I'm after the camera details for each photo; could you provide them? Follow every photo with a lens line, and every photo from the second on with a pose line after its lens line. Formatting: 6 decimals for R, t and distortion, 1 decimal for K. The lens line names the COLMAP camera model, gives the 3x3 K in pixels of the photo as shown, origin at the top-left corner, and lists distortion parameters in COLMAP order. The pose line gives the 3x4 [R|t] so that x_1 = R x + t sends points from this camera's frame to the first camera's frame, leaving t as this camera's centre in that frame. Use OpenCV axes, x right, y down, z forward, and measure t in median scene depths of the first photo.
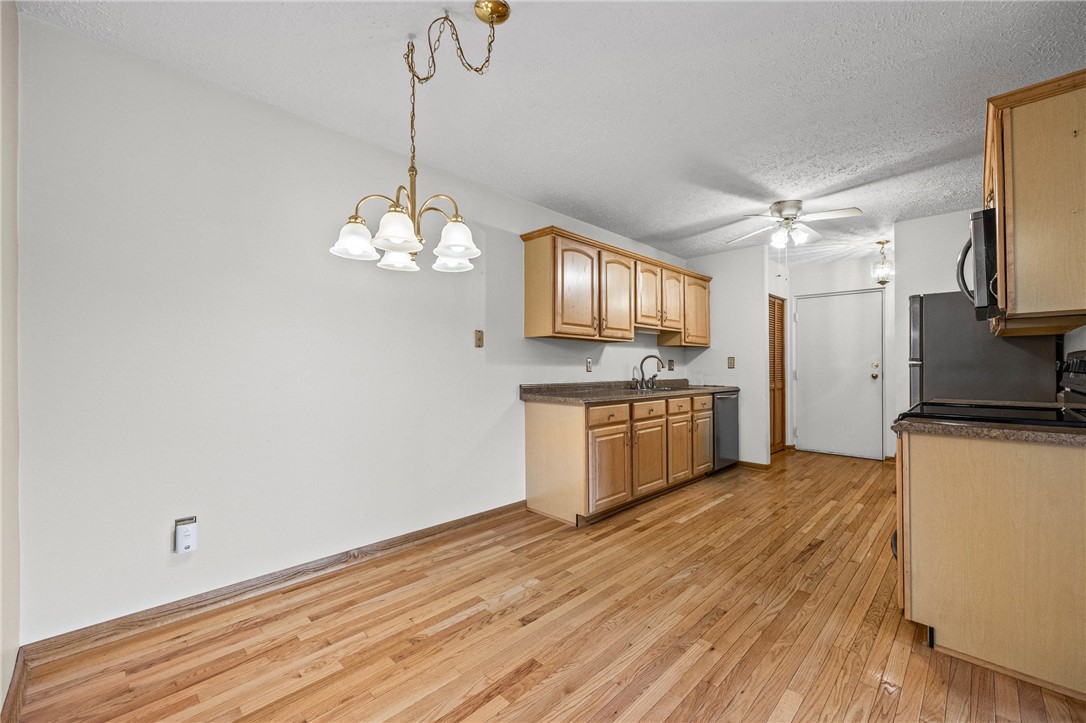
lens RADIAL K [[432.9, 0, 547.0], [0, 432.9, 363.6], [0, 0, 1]] dist [-0.000351, 0.001248]
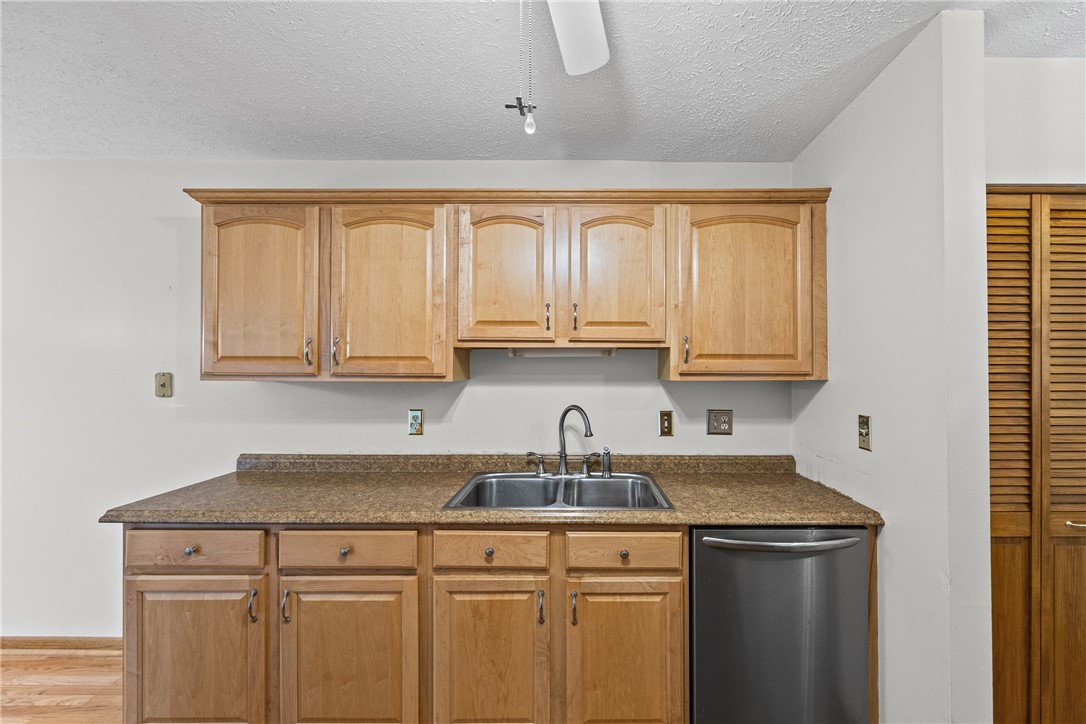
lens RADIAL K [[432.9, 0, 572.1], [0, 432.9, 366.7], [0, 0, 1]] dist [0.001656, -0.001168]
pose [[0.705763, -0.003323, -0.708440, 0.802607], [0.002983, 0.999994, -0.001718, -0.082638], [0.708442, -0.000901, 0.705769, 0.992114]]
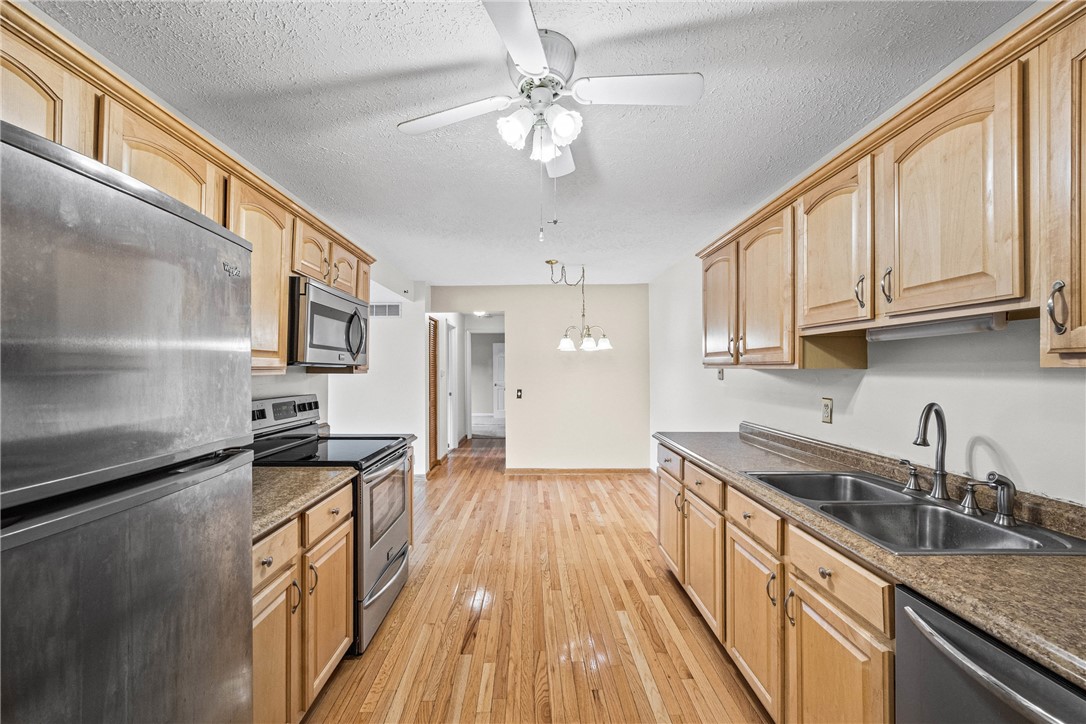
lens RADIAL K [[432.9, 0, 534.6], [0, 432.9, 368.7], [0, 0, 1]] dist [-0.000351, 0.001248]
pose [[-0.706693, 0.002097, -0.707517, 0.977160], [0.007949, 0.999956, -0.004976, -0.064521], [0.707475, -0.009141, -0.706679, 1.472091]]
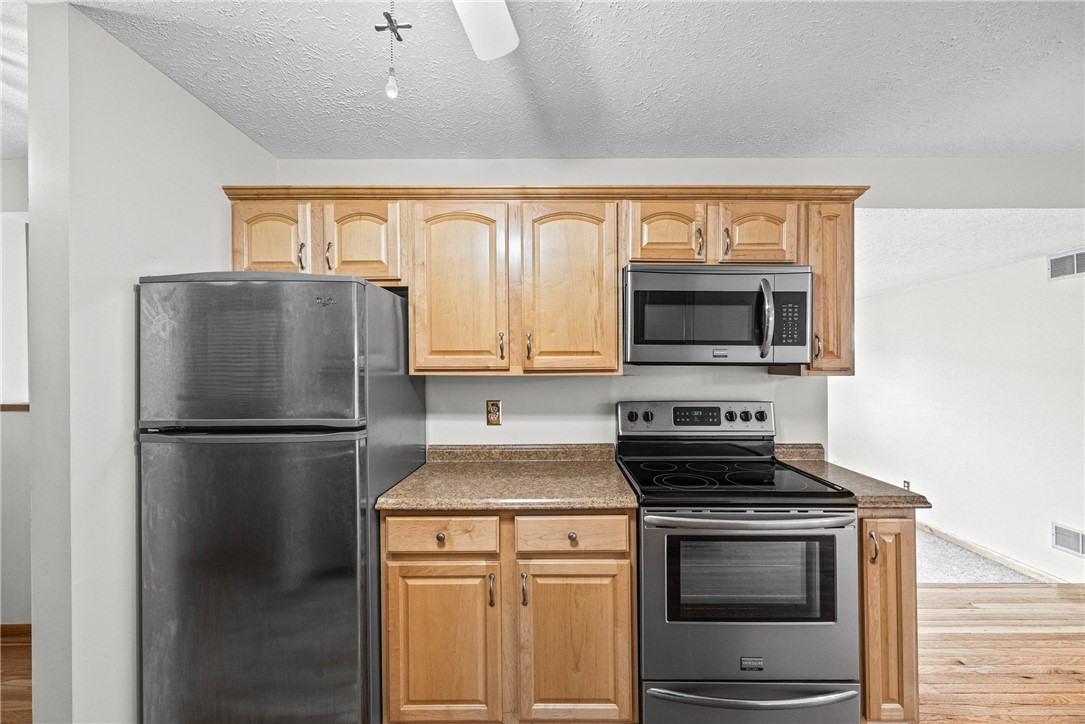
lens RADIAL K [[432.5, 0, 551.2], [0, 432.5, 366.9], [0, 0, 1]] dist [-0.000351, 0.001248]
pose [[-0.703394, 0.006216, 0.710773, 0.421920], [-0.001720, 0.999944, -0.010447, -0.066865], [-0.710799, -0.008571, -0.703343, 1.241200]]
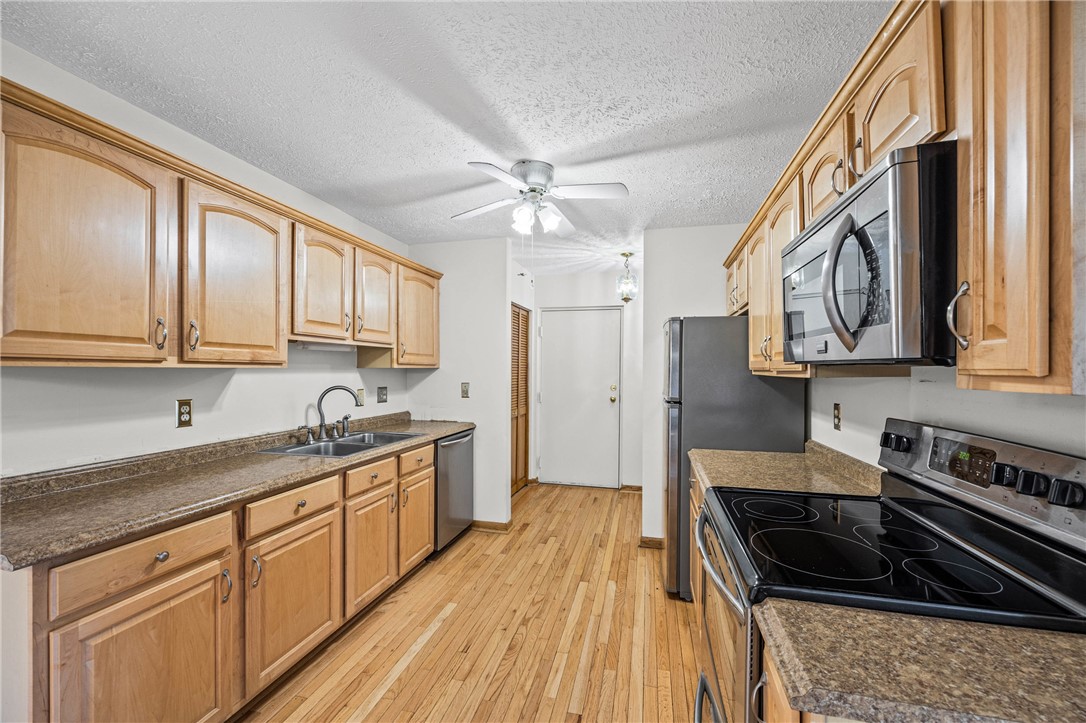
lens RADIAL K [[432.9, 0, 545.6], [0, 432.9, 370.6], [0, 0, 1]] dist [-0.000351, 0.001248]
pose [[0.858497, 0.005616, 0.512787, 0.260519], [-0.011783, 0.999892, 0.008775, -0.071198], [-0.512683, -0.013575, 0.858471, 0.469035]]
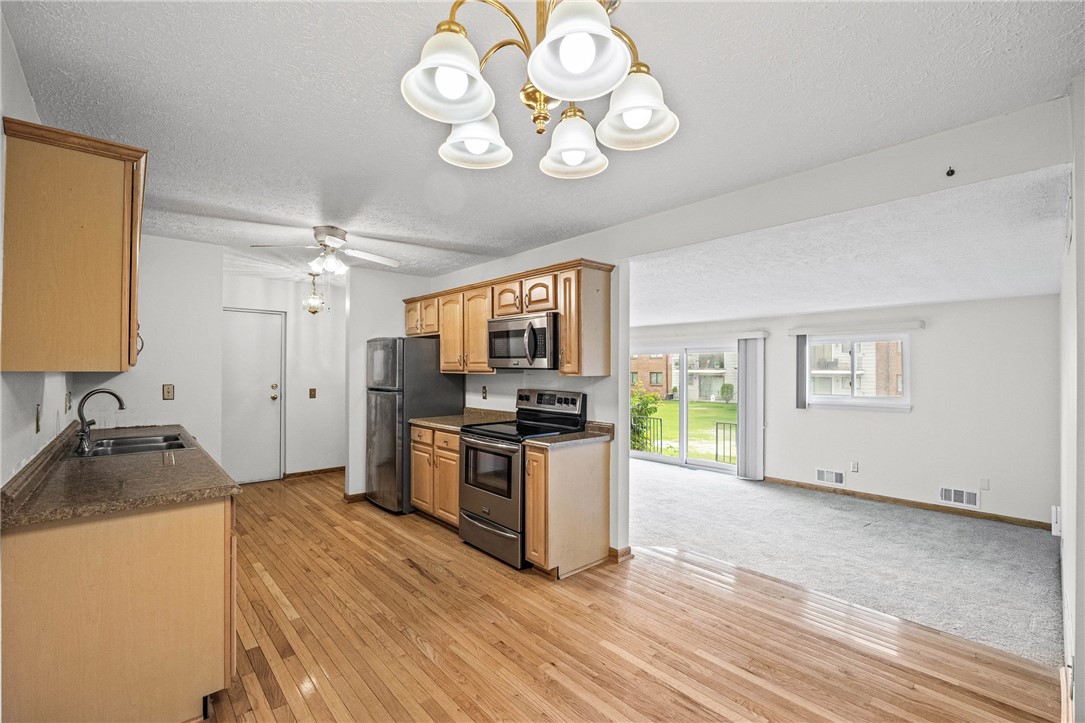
lens RADIAL K [[468.1, 0, 538.4], [0, 468.1, 369.2], [0, 0, 1]] dist [-0.004744, -0.000967]
pose [[0.069048, 0.002680, 0.997610, -0.491831], [-0.011378, 0.999933, -0.001899, -0.073807], [-0.997548, -0.011220, 0.069074, 0.537421]]
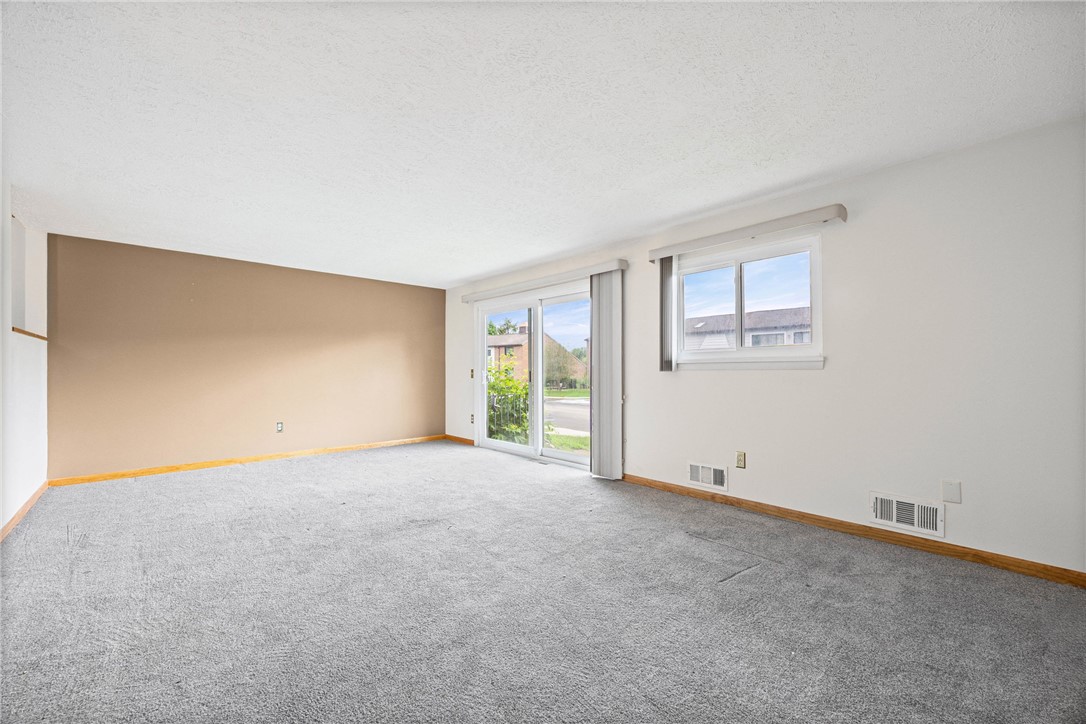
lens RADIAL K [[432.9, 0, 537.0], [0, 432.9, 369.6], [0, 0, 1]] dist [-0.000351, 0.001248]
pose [[0.040294, -0.004310, 0.999179, 0.379376], [-0.002635, 0.999987, 0.004420, 0.073542], [-0.999184, -0.002811, 0.040282, -0.148792]]
